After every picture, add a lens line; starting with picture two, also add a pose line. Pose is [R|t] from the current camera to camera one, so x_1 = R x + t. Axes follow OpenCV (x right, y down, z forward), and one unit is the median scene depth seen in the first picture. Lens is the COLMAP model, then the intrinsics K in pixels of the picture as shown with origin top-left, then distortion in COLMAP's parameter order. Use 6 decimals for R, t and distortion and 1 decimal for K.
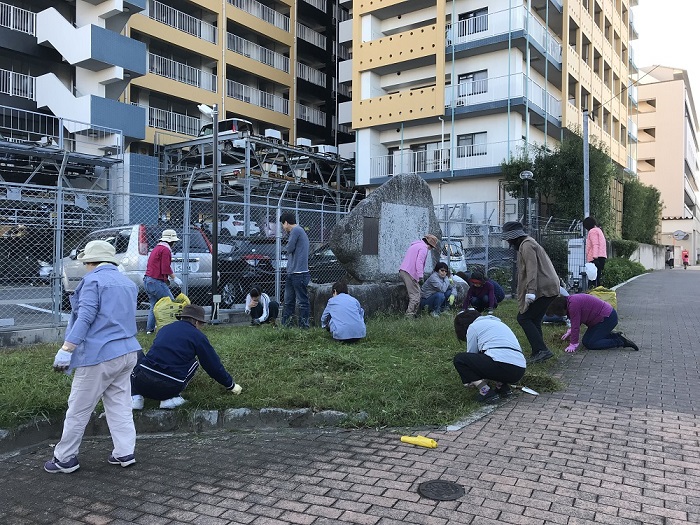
lens RADIAL K [[575.0, 0, 349.7], [0, 575.0, 253.3], [0, 0, 1]] dist [0.042674, -0.032584]
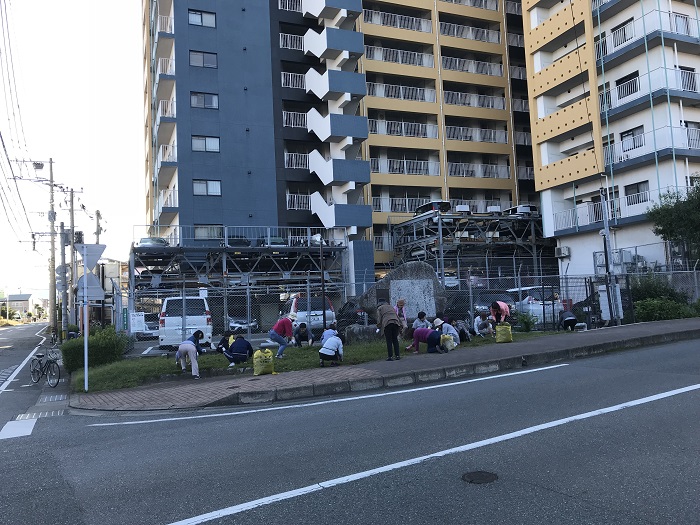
lens RADIAL K [[575.0, 0, 349.7], [0, 575.0, 253.3], [0, 0, 1]] dist [0.042674, -0.032584]
pose [[0.838957, -0.086834, -0.537226, 0.333471], [0.051145, 0.995399, -0.081021, -0.013538], [0.541790, 0.040497, 0.839538, -0.216565]]
